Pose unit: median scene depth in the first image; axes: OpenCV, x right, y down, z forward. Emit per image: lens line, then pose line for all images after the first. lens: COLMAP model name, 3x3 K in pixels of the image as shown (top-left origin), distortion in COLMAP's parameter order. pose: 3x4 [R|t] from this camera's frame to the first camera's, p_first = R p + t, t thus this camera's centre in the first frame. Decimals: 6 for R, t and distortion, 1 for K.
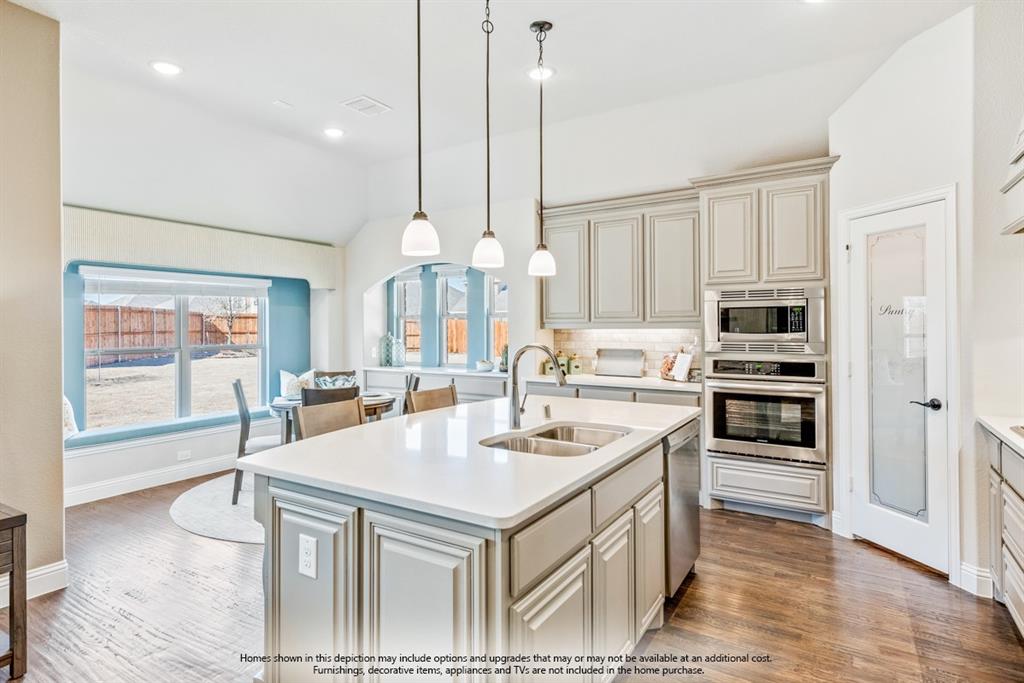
lens RADIAL K [[554.2, 0, 484.4], [0, 554.2, 328.1], [0, 0, 1]] dist [0.009124, 0.001302]
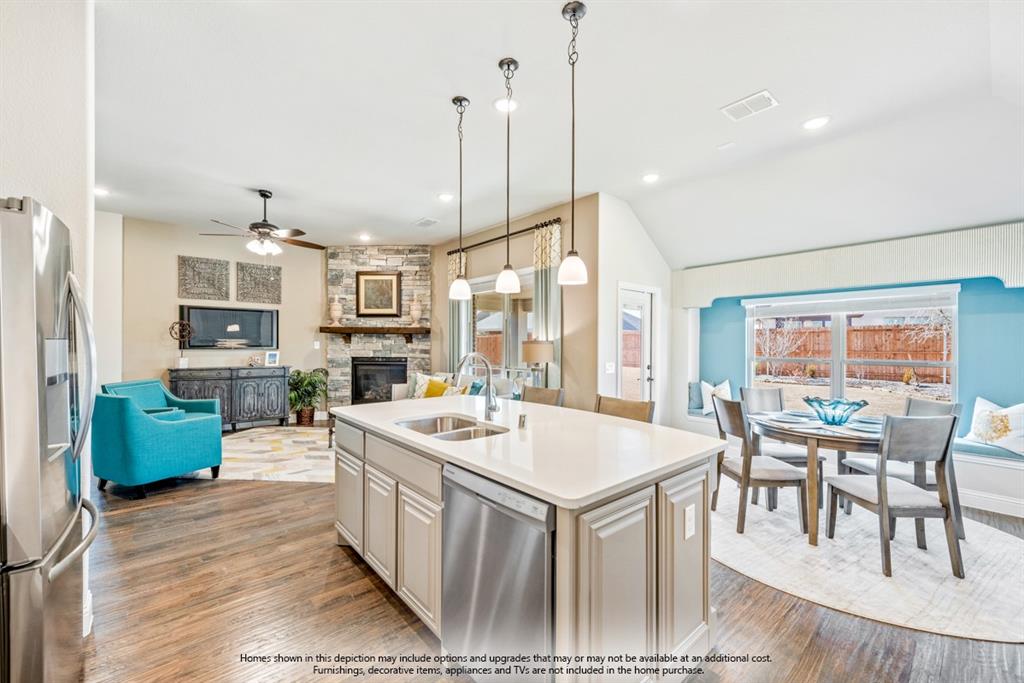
lens RADIAL K [[404.8, 0, 508.6], [0, 404.8, 345.7], [0, 0, 1]] dist [0.001961, -0.000557]
pose [[-0.271731, 0.008477, -0.962336, 0.432406], [-0.004860, 0.999936, 0.010180, 0.002142], [0.962361, 0.007443, -0.271672, 0.609943]]
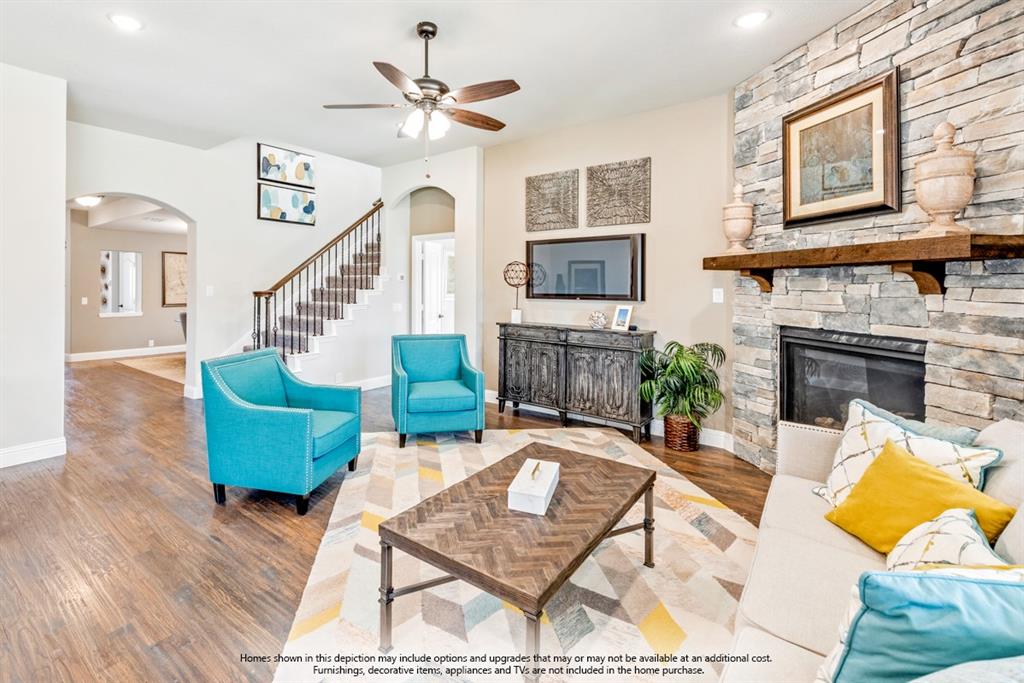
lens RADIAL K [[466.3, 0, 455.4], [0, 466.3, 286.3], [0, 0, 1]] dist [0.010222, -0.001119]
pose [[-0.995309, 0.000581, 0.096747, -0.331639], [0.000804, 0.999997, 0.002268, 0.000096], [-0.096745, 0.002335, -0.995306, 0.440233]]
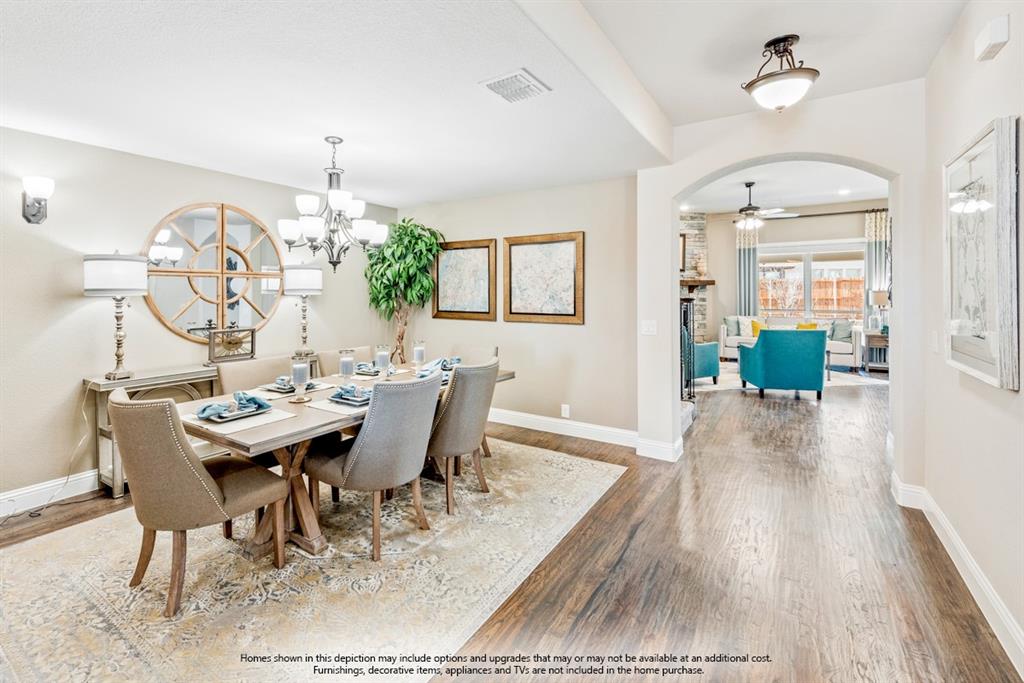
lens RADIAL K [[471.9, 0, 484.5], [0, 471.9, 294.4], [0, 0, 1]] dist [0.047142, 0.000684]
pose [[-0.003326, 0.007433, -0.999967, 1.147473], [0.003467, 0.999966, 0.007422, -0.002813], [0.999988, -0.003442, -0.003352, -0.875212]]
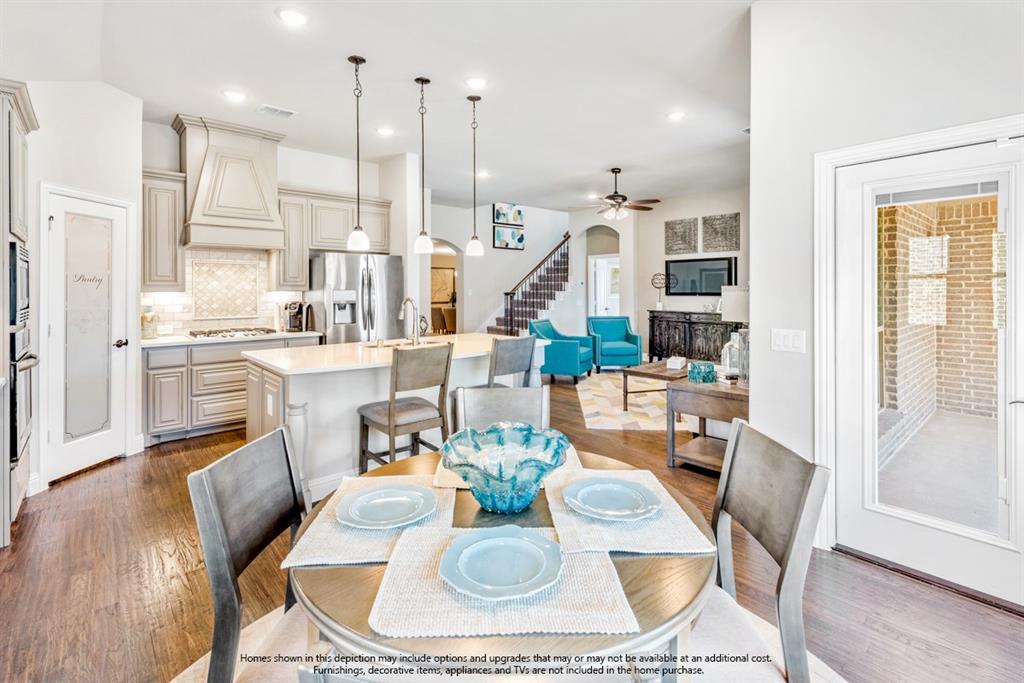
lens RADIAL K [[457.7, 0, 523.7], [0, 457.7, 289.6], [0, 0, 1]] dist [0.003831, -0.000202]
pose [[-0.967803, 0.008198, 0.251576, -0.308664], [0.008844, 0.999960, 0.001436, 0.000656], [-0.251554, 0.003615, -0.967836, 1.096542]]
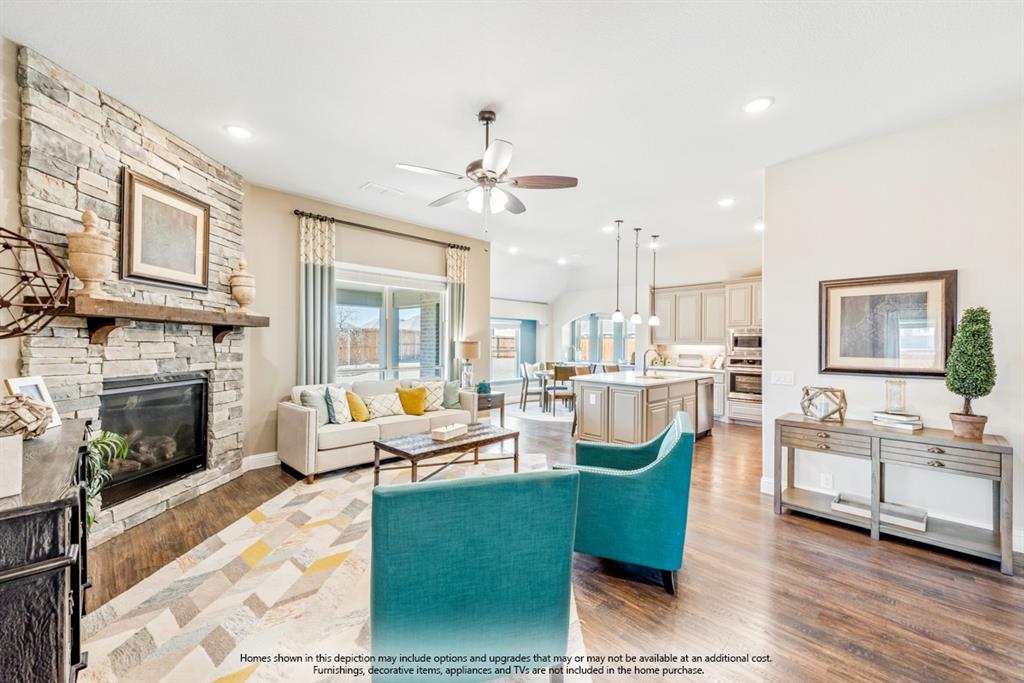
lens RADIAL K [[404.8, 0, 515.8], [0, 404.8, 346.0], [0, 0, 1]] dist [0.001961, -0.000557]
pose [[0.977652, 0.013613, -0.209788, -0.083680], [-0.012394, 0.999898, 0.007125, 0.002744], [0.209864, -0.004366, 0.977721, -0.648875]]
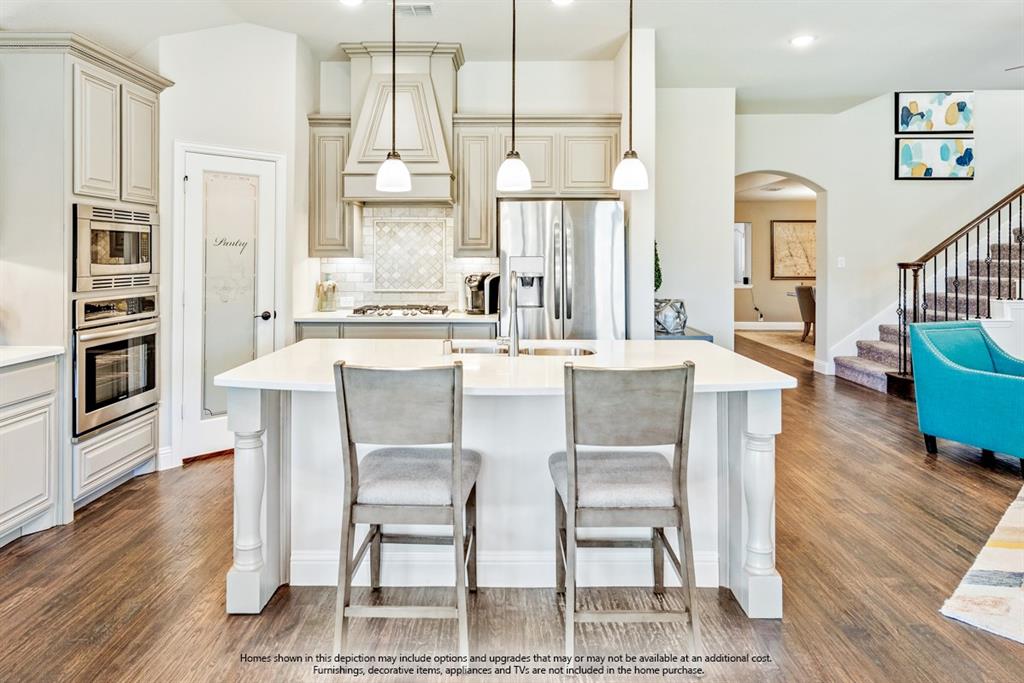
lens RADIAL K [[603.8, 0, 521.3], [0, 603.8, 250.5], [0, 0, 1]] dist [0.007860, -0.002017]
pose [[-0.531035, 0.009148, 0.847300, -0.408438], [0.001467, 0.999950, -0.009876, -0.000645], [-0.847348, -0.004001, -0.531022, 0.715945]]
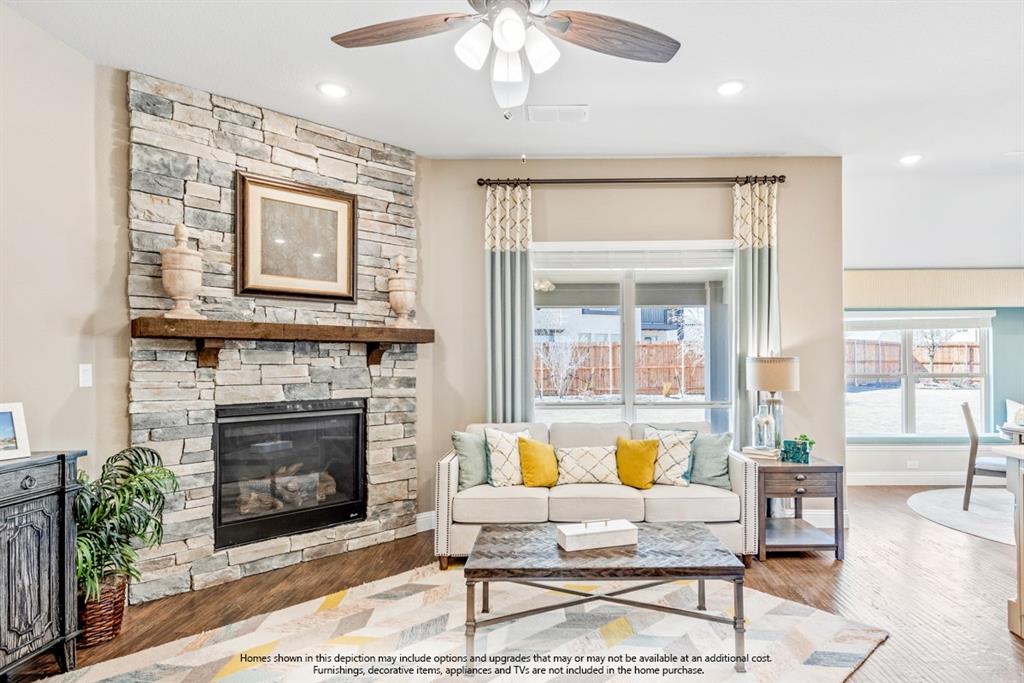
lens RADIAL K [[567.4, 0, 560.7], [0, 567.4, 357.9], [0, 0, 1]] dist [0.008967, -0.000989]
pose [[0.542112, -0.001632, -0.840304, 0.071849], [0.001539, 0.999998, -0.000949, 0.000545], [0.840305, -0.000779, 0.542114, -0.274166]]
